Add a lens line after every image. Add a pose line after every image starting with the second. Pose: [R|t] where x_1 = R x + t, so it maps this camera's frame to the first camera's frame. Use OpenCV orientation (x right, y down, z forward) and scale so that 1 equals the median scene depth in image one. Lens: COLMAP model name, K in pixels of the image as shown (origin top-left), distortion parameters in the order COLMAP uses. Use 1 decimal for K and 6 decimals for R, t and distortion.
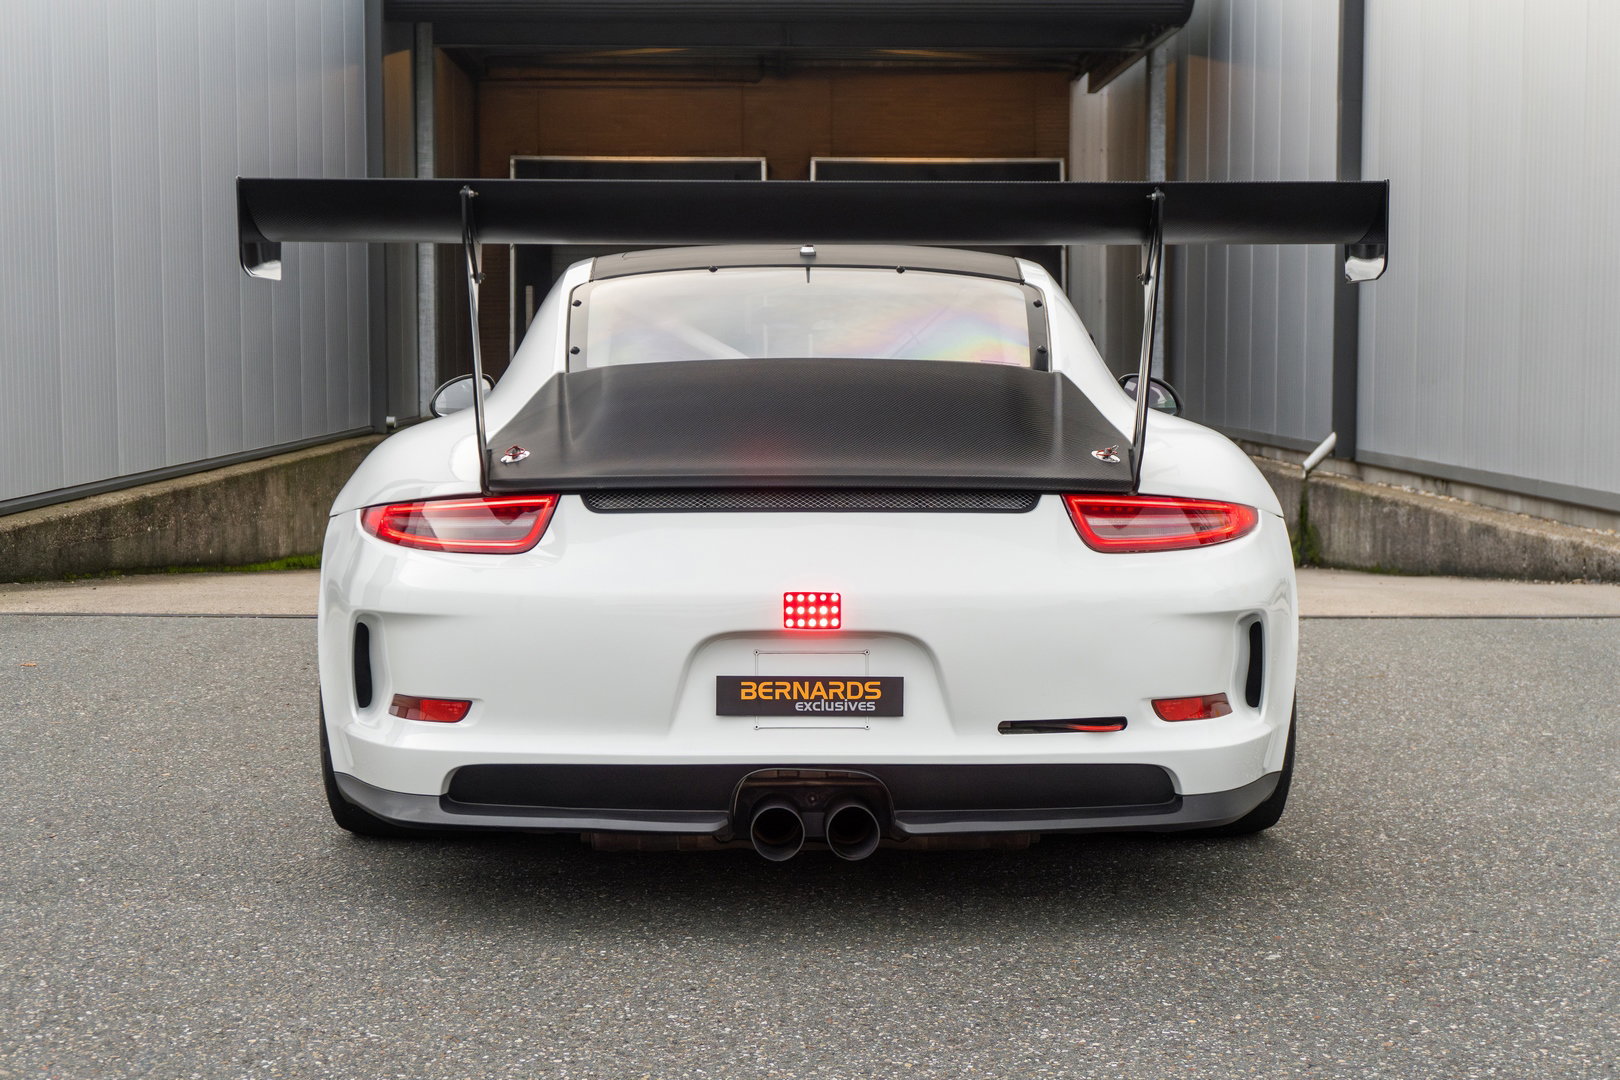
lens RADIAL K [[2293.7, 0, 810.0], [0, 2293.7, 540.0], [0, 0, 1]] dist [-0.004737, -0.007282]
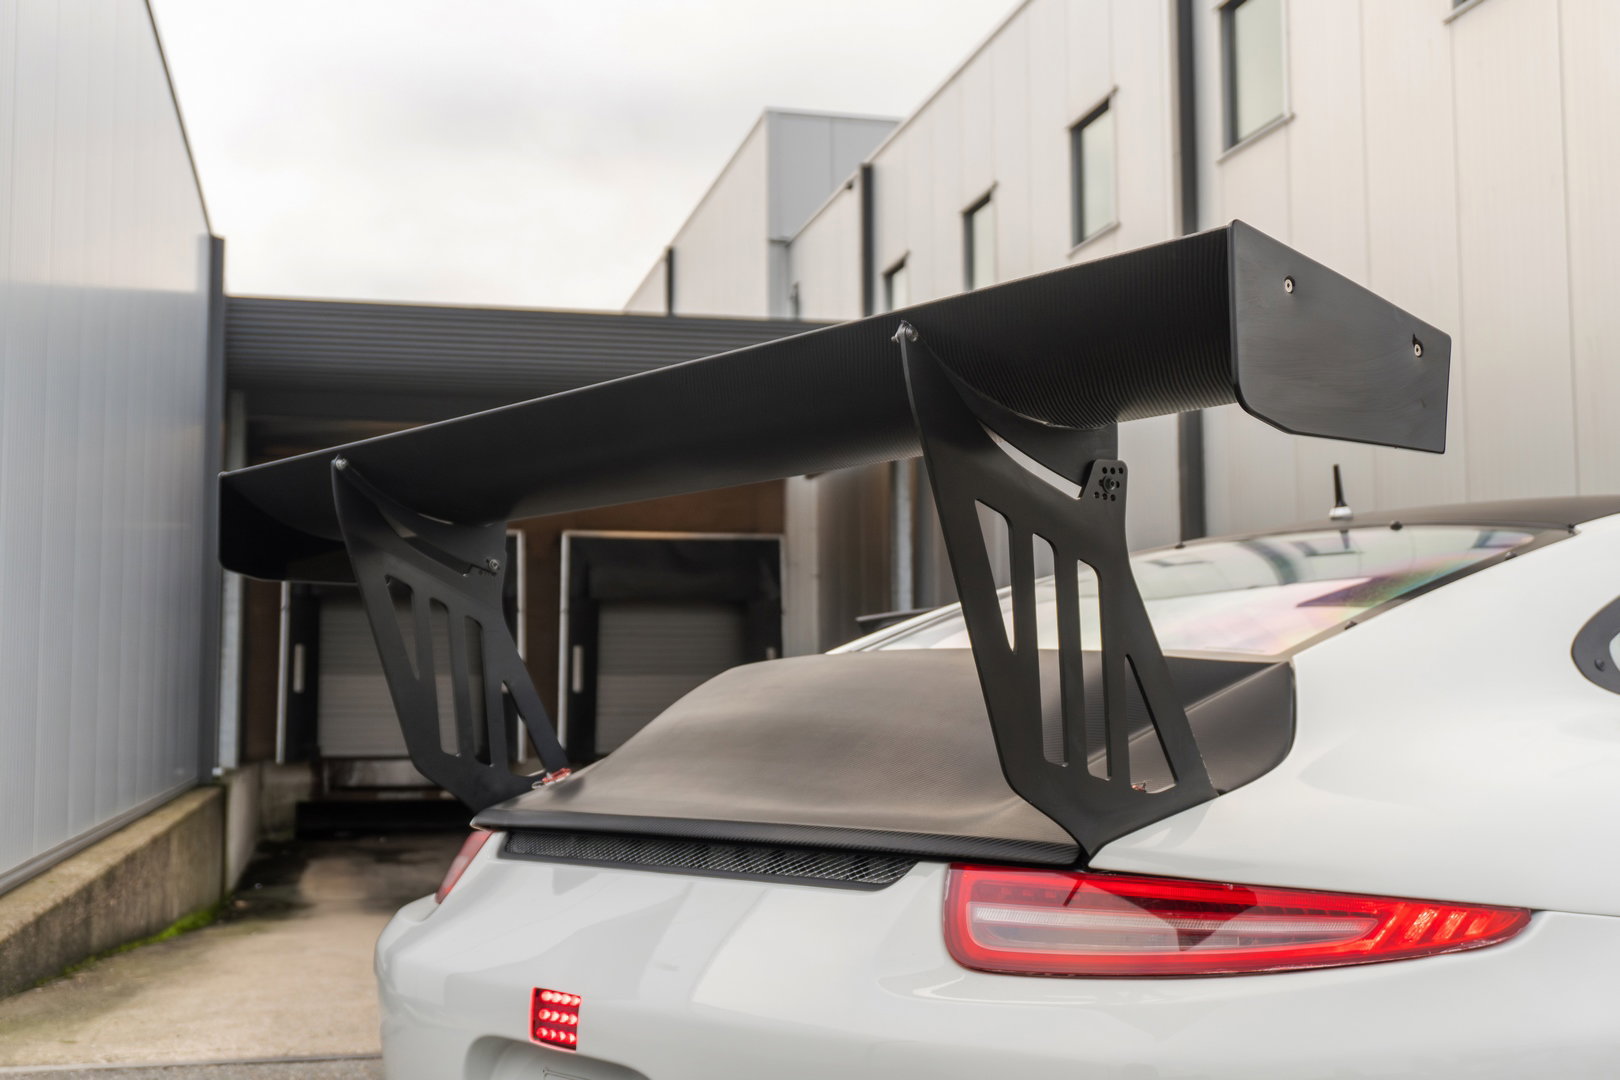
lens RADIAL K [[1879.4, 0, 810.0], [0, 1879.4, 540.0], [0, 0, 1]] dist [-0.014068, 0.002419]
pose [[0.648288, -0.080094, -0.757171, 0.473383], [-0.048396, 0.988106, -0.145959, -0.030823], [0.759855, 0.131268, 0.636701, 0.682214]]
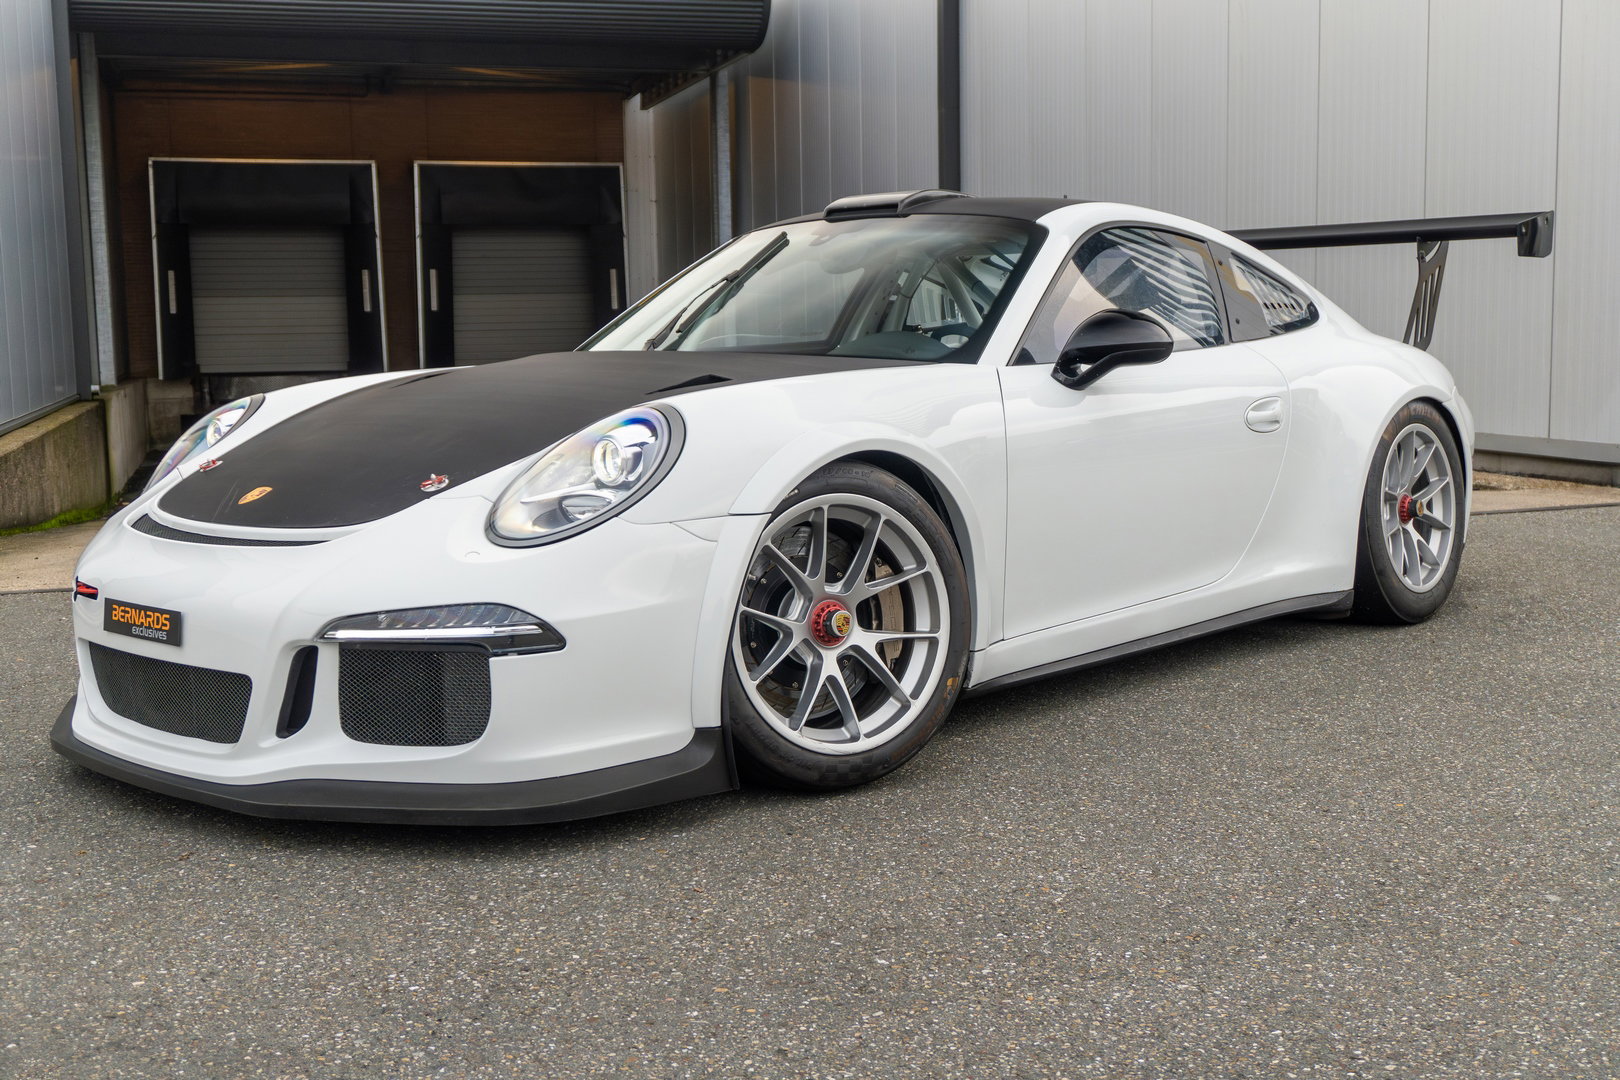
lens RADIAL K [[1783.3, 0, 810.0], [0, 1783.3, 540.0], [0, 0, 1]] dist [-0.007645, -0.022471]
pose [[0.693970, 0.069349, -0.716657, 0.955162], [-0.036083, 0.997450, 0.061579, -0.024144], [0.719099, -0.016875, 0.694702, 0.582714]]
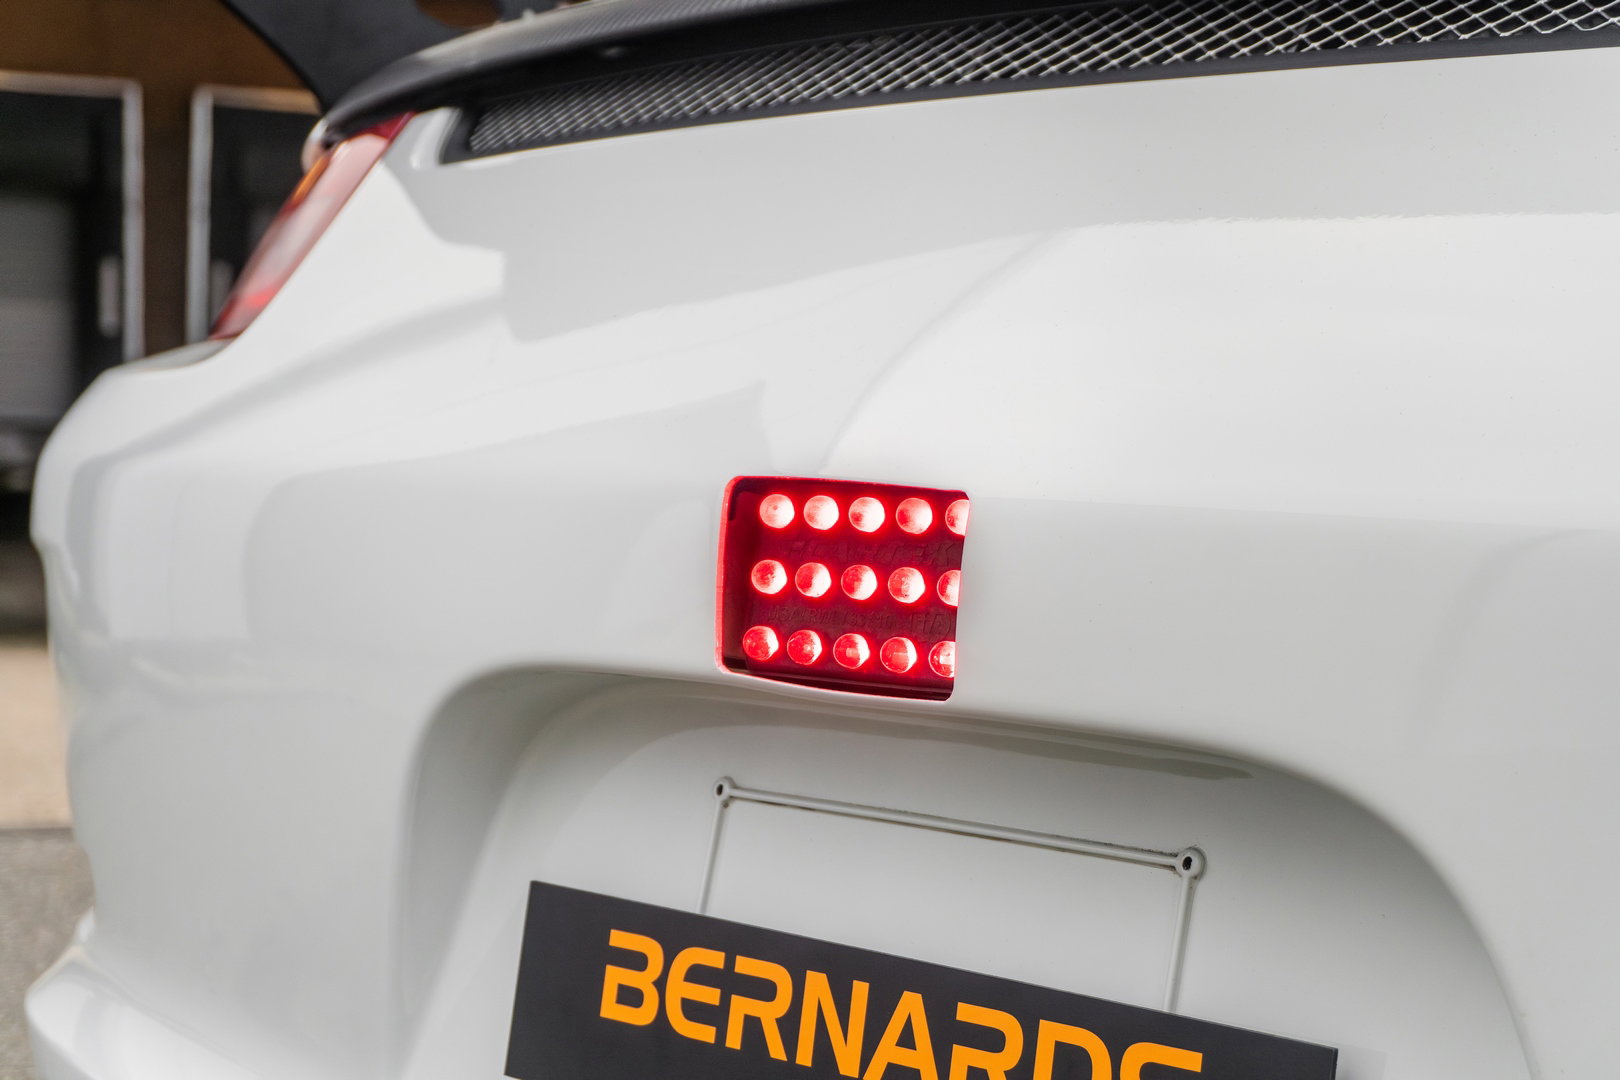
lens RADIAL K [[2631.6, 0, 810.0], [0, 2631.6, 540.0], [0, 0, 1]] dist [0.040060, 0.089713]
pose [[0.723511, 0.045963, -0.688781, 0.137758], [-0.074263, 0.997173, -0.011466, 0.029708], [0.686307, 0.059447, 0.724879, 0.844397]]
